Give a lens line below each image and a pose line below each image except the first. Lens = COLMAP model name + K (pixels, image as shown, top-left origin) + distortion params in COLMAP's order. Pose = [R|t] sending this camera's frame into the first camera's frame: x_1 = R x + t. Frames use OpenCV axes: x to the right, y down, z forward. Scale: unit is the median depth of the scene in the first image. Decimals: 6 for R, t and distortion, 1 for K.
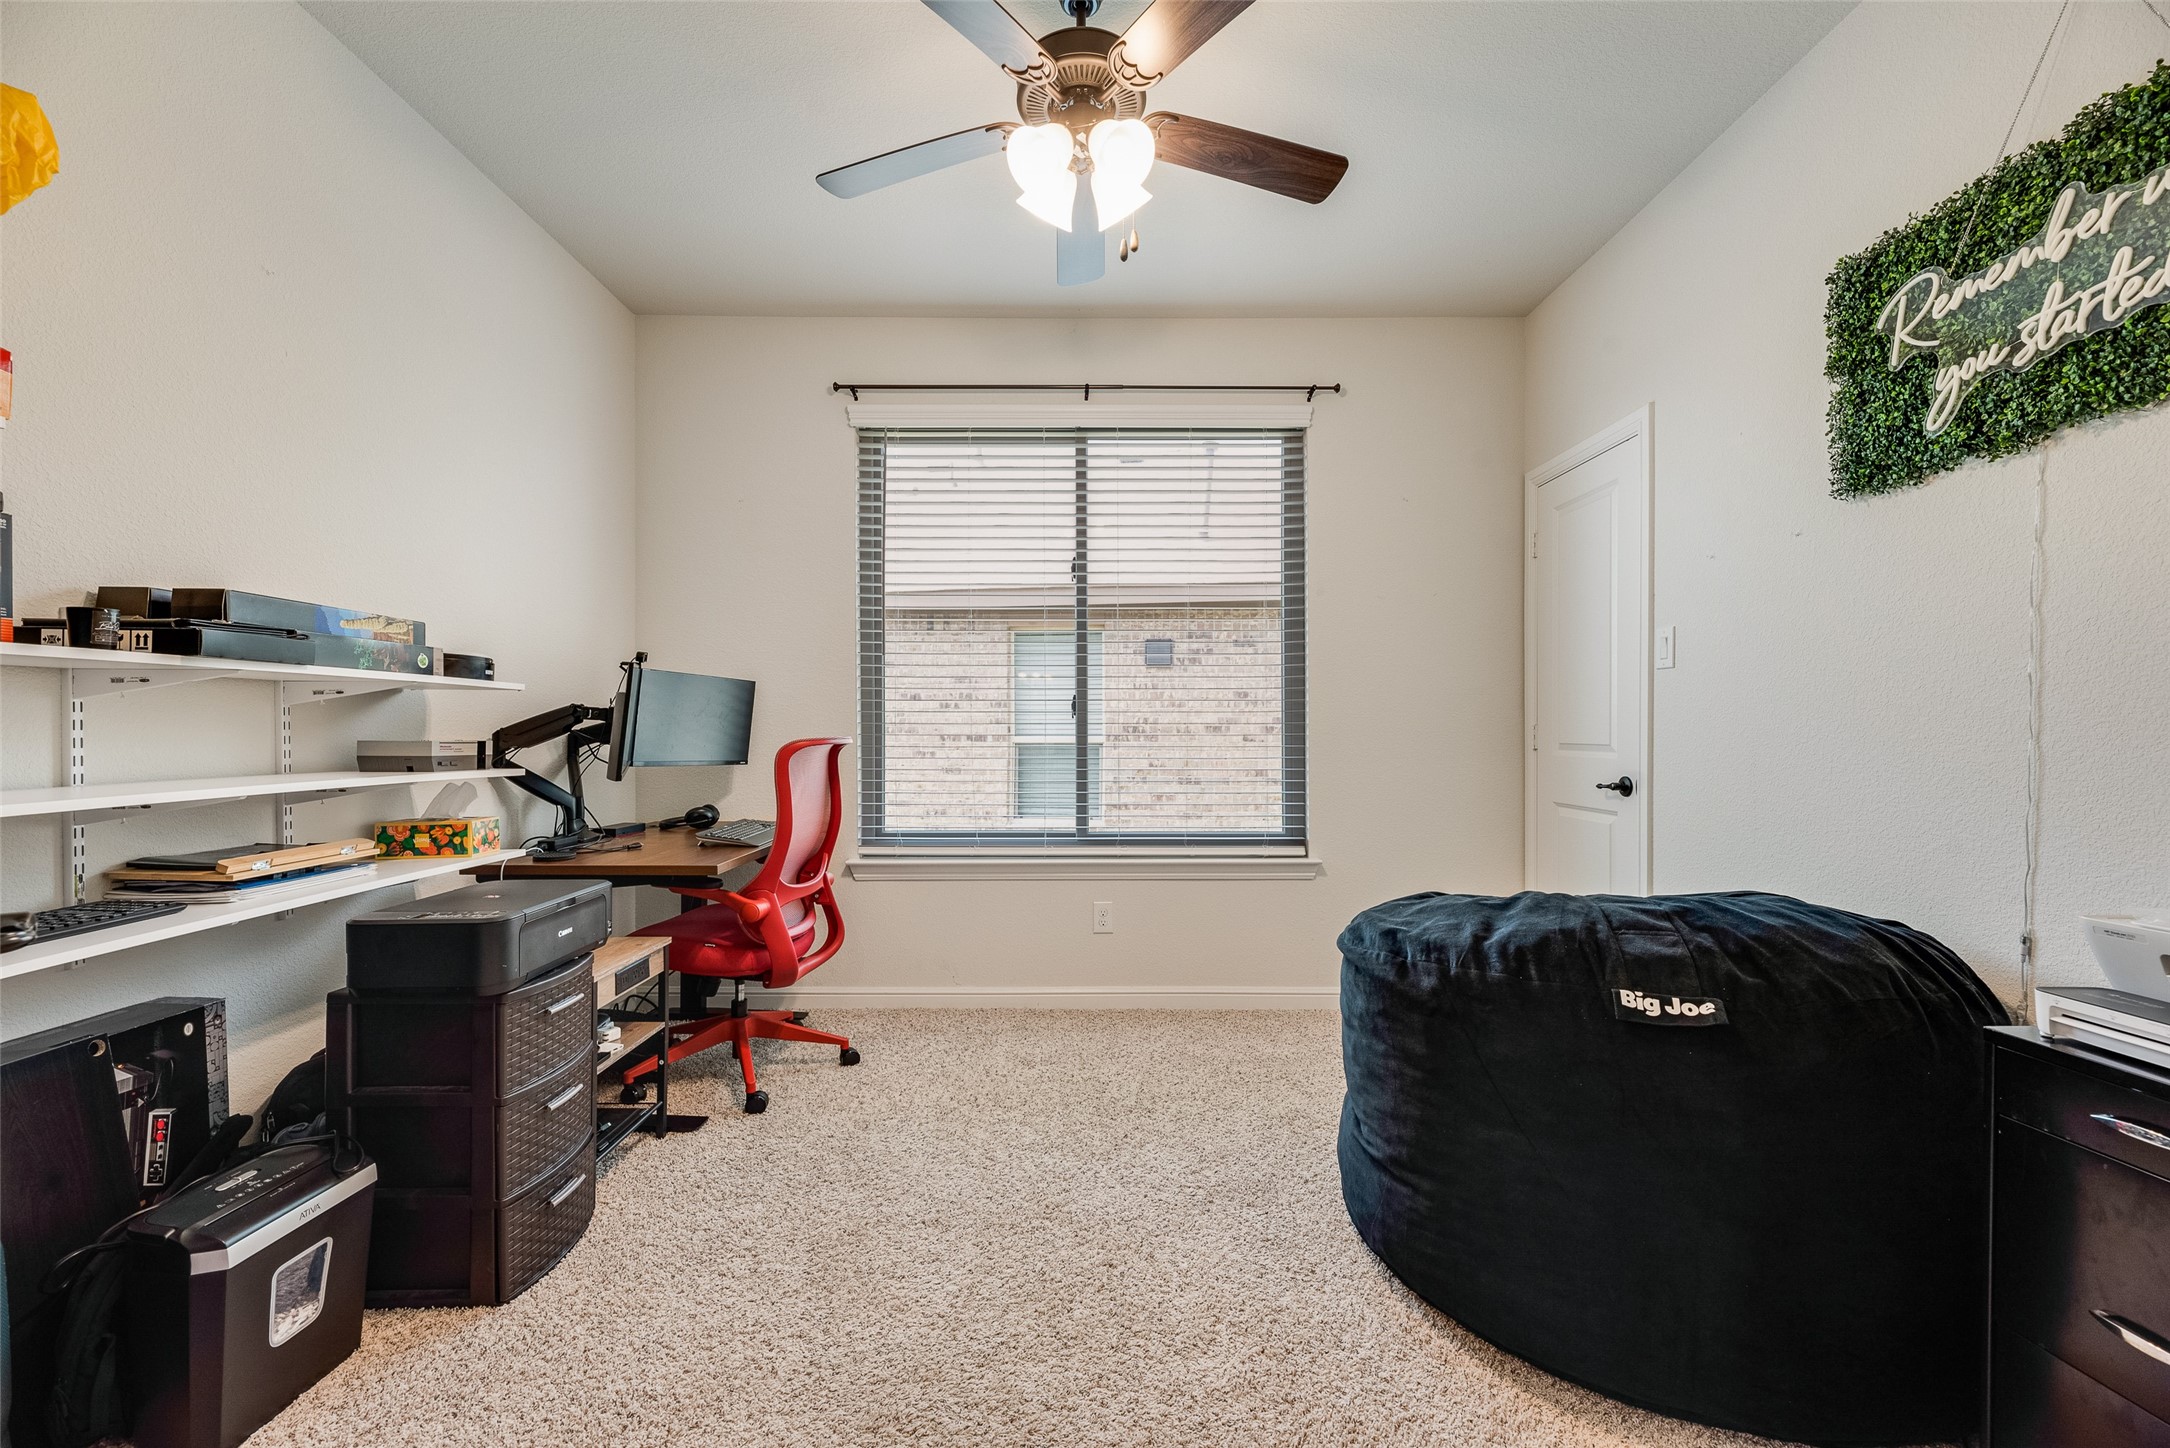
lens RADIAL K [[880.1, 0, 1081.3], [0, 880.1, 726.1], [0, 0, 1]] dist [0.000005, 0.000276]
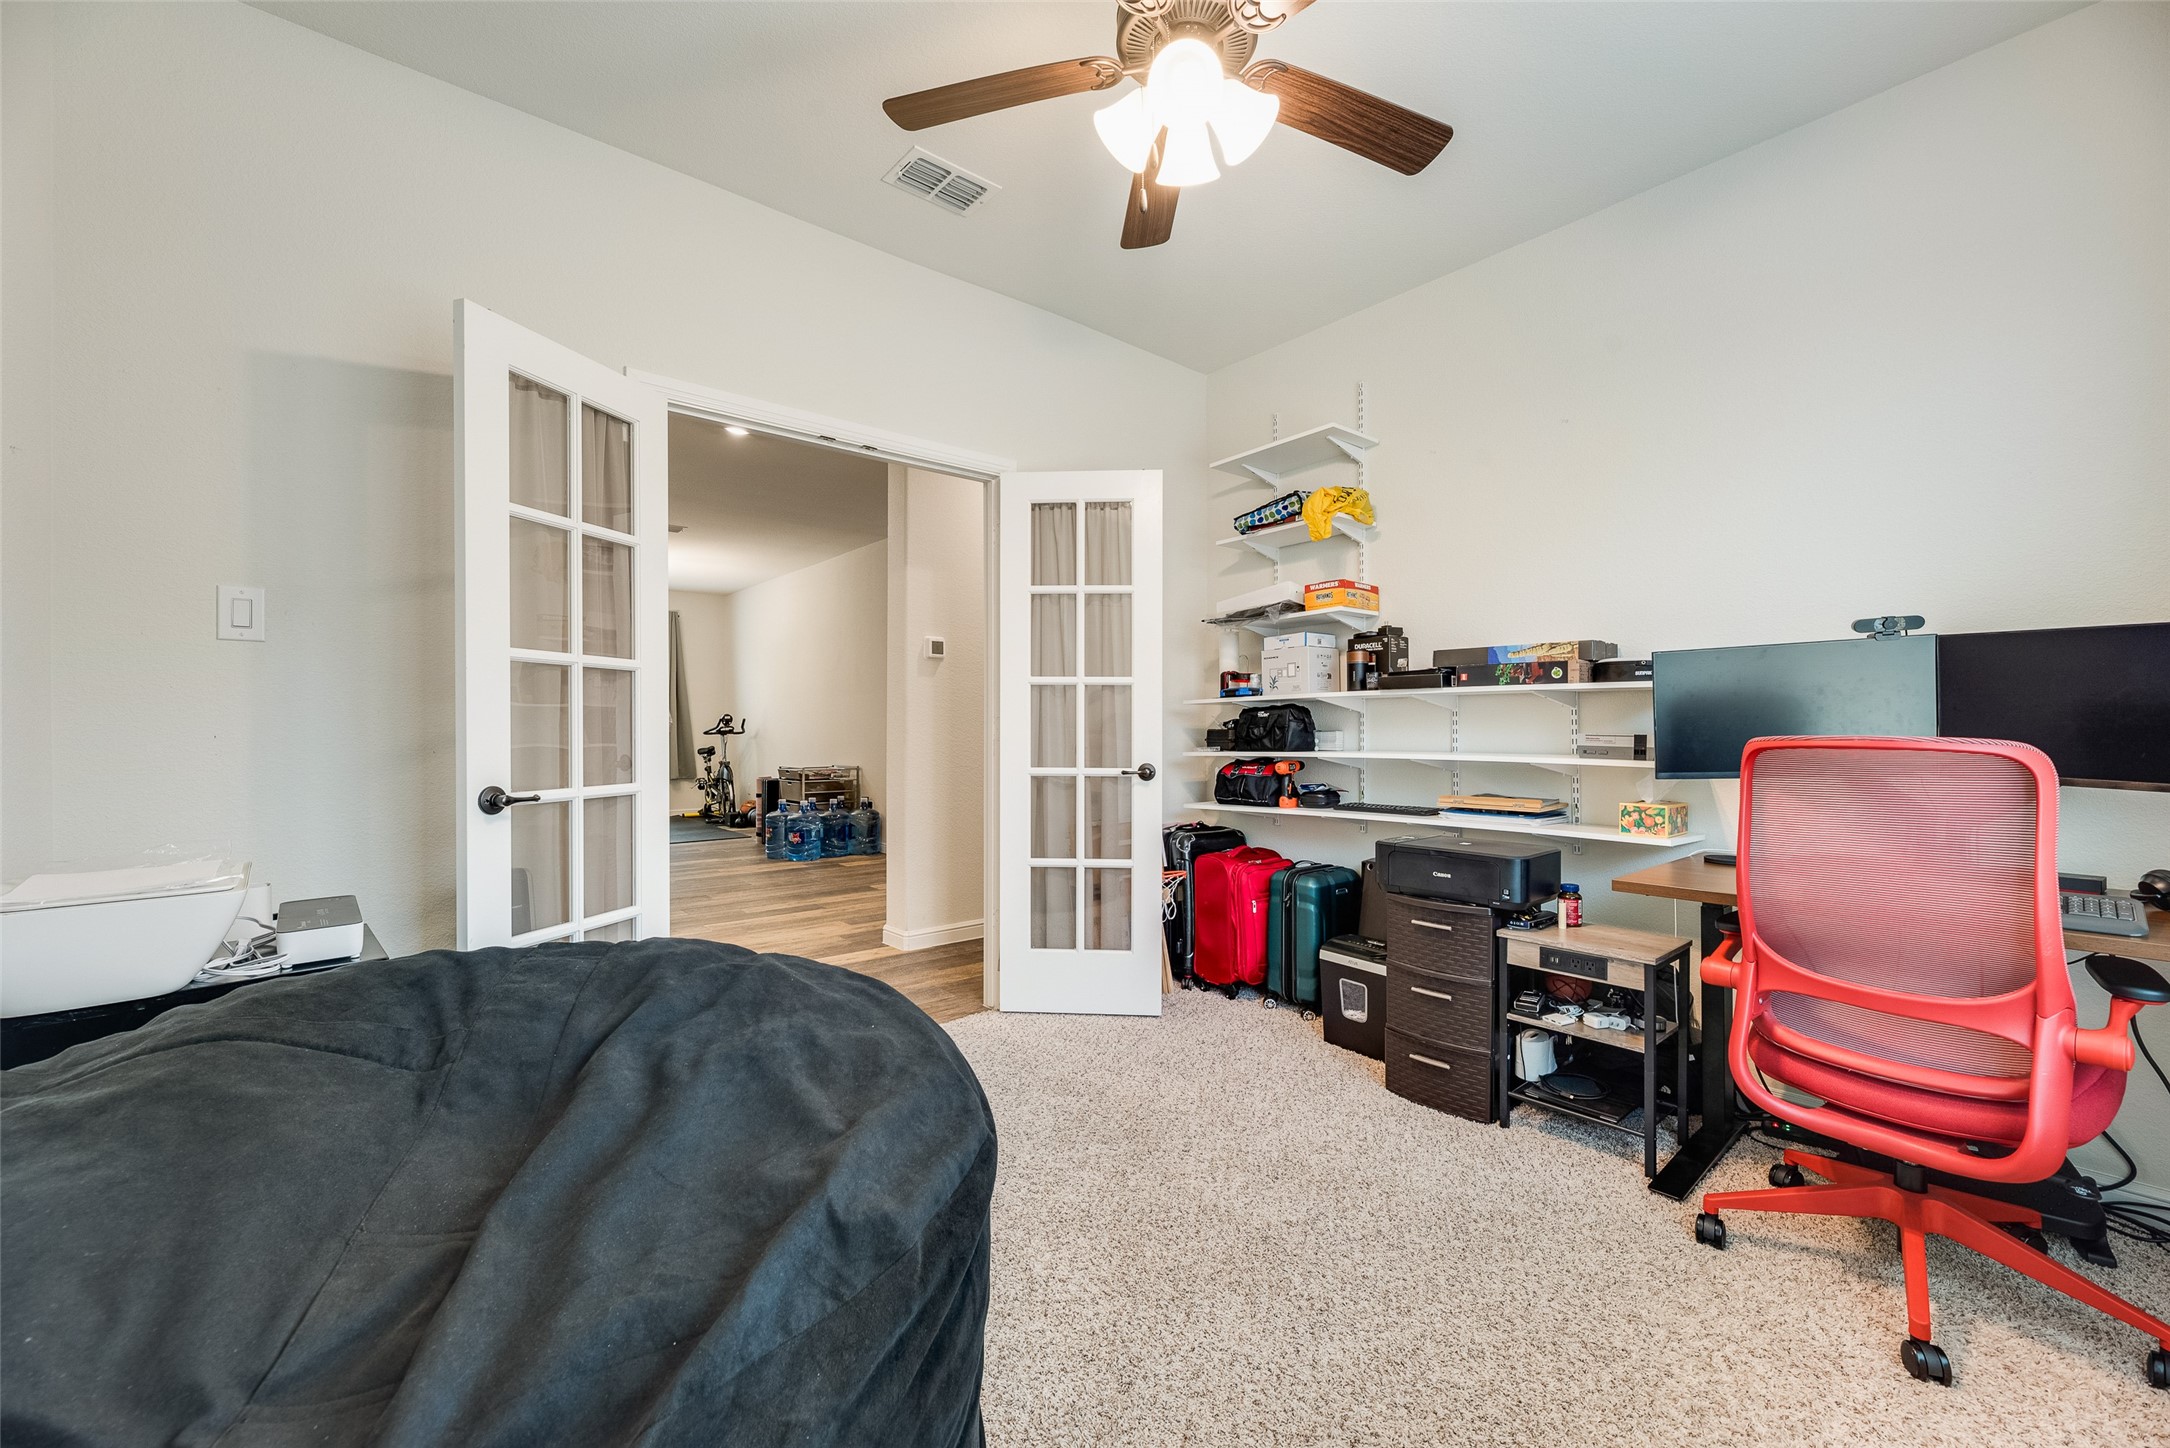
lens RADIAL K [[880.1, 0, 1086.1], [0, 880.1, 730.6], [0, 0, 1]] dist [0.000005, 0.000276]
pose [[-0.756120, 0.002479, -0.654428, 0.669884], [0.000549, 0.999995, 0.003153, 0.008309], [0.654433, 0.002025, -0.756117, 1.564930]]
